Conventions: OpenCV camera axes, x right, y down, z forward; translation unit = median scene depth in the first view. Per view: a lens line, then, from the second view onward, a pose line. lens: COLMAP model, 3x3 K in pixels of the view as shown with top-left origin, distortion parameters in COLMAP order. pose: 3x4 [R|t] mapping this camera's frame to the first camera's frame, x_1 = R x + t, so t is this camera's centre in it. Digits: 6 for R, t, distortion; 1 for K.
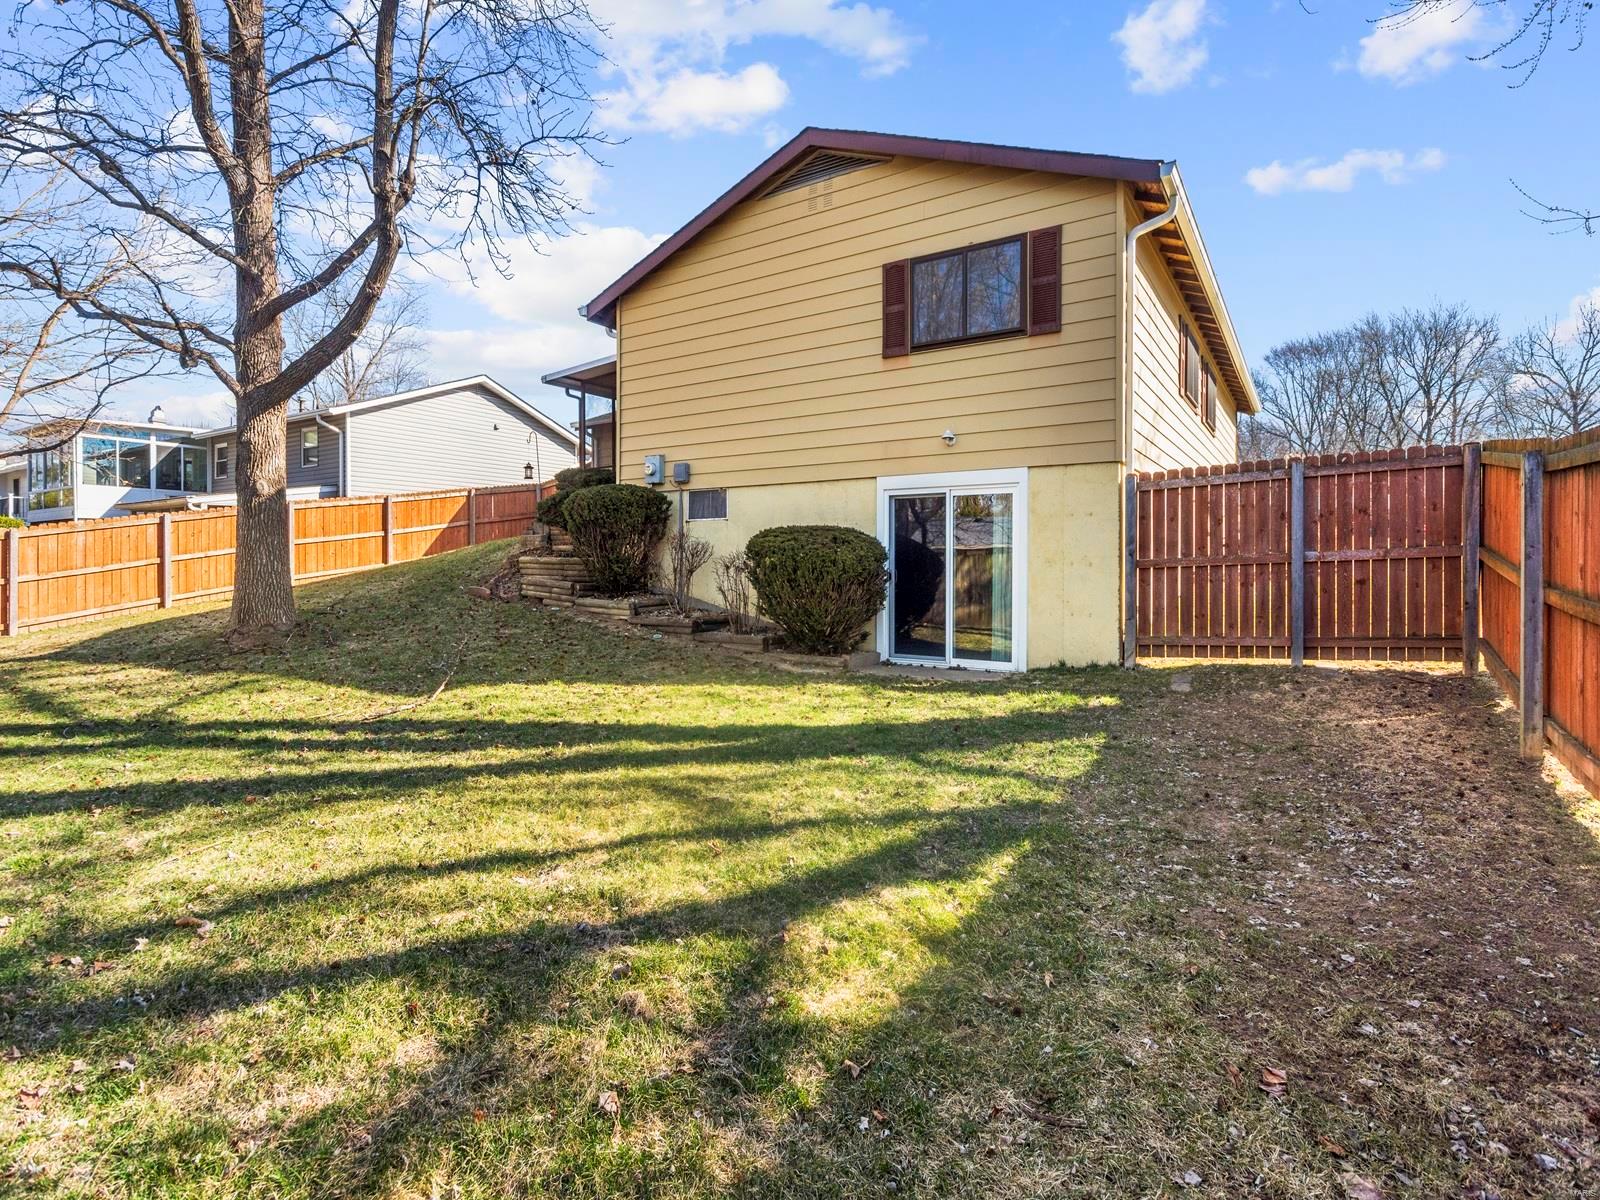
lens RADIAL K [[793.8, 0, 765.9], [0, 793.8, 567.9], [0, 0, 1]] dist [0.001209, 0.000127]
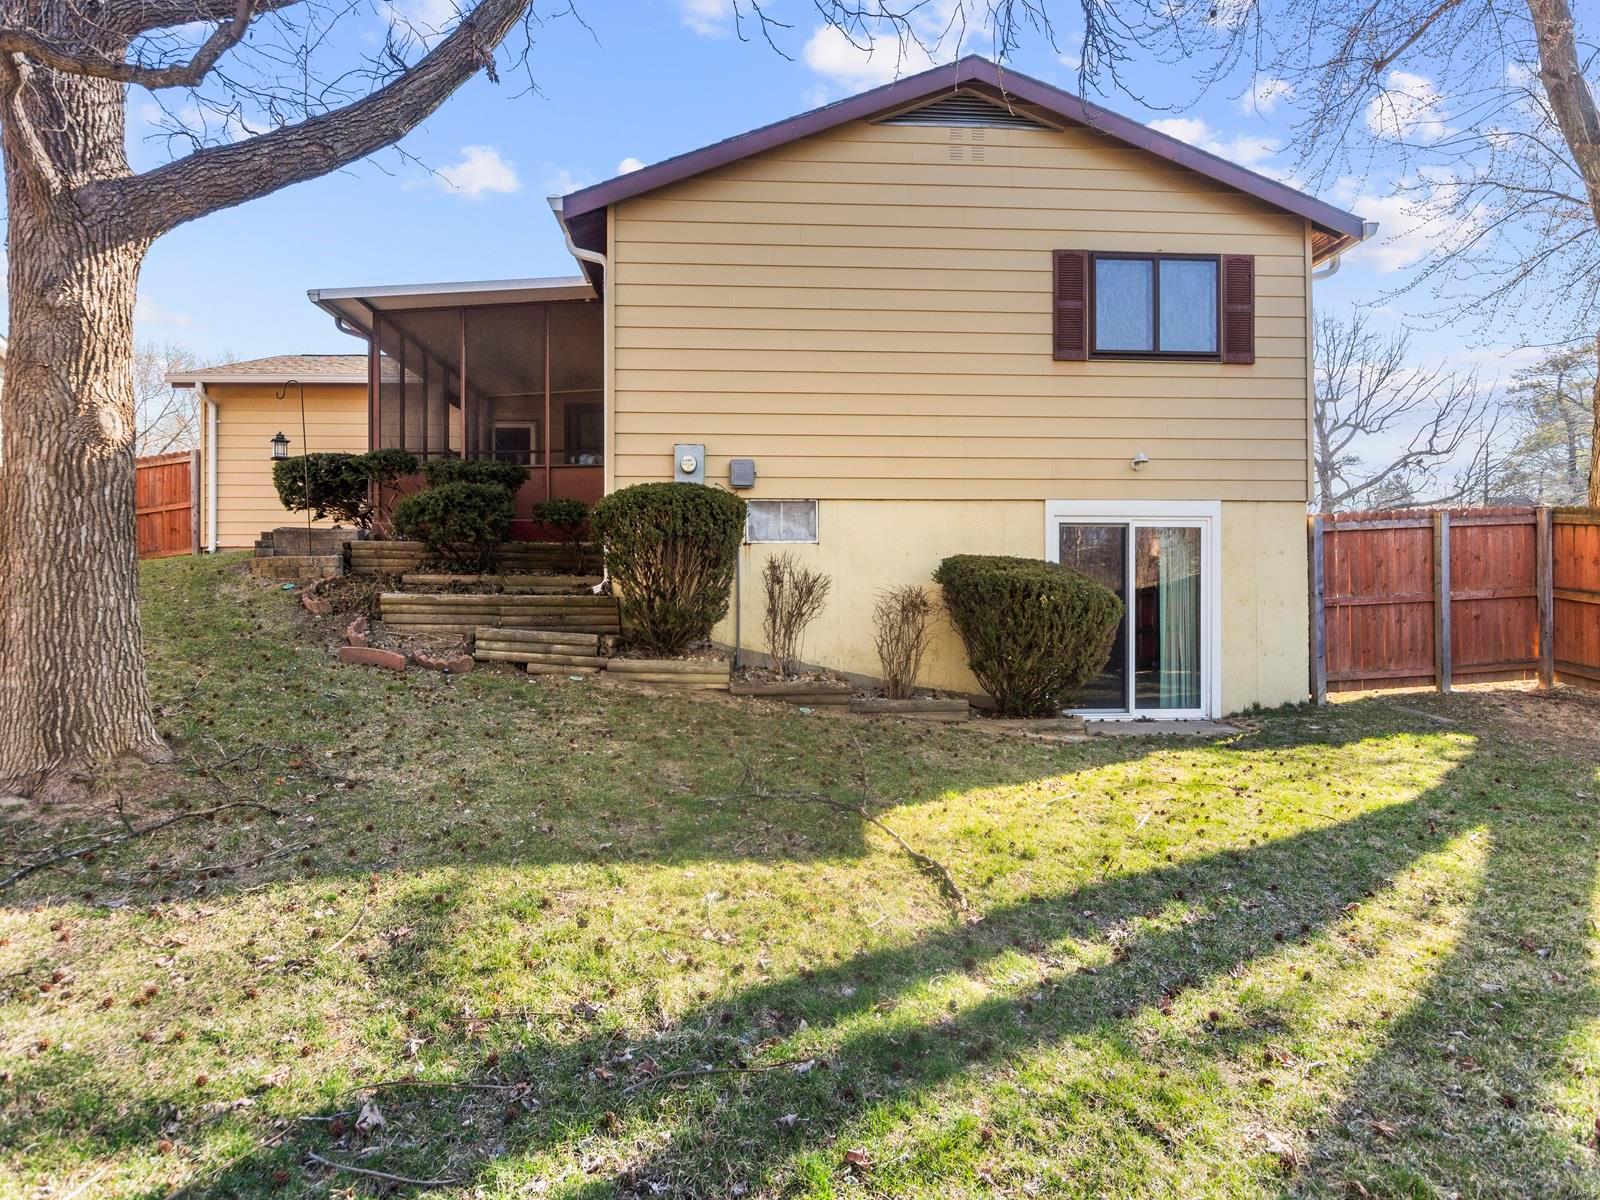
lens RADIAL K [[885.2, 0, 802.2], [0, 885.2, 601.1], [0, 0, 1]] dist [-0.001583, -0.001374]
pose [[0.797698, 0.000597, 0.603056, -0.647708], [0.006224, 0.999938, -0.009224, -0.000616], [-0.603024, 0.011111, 0.797645, 0.423086]]
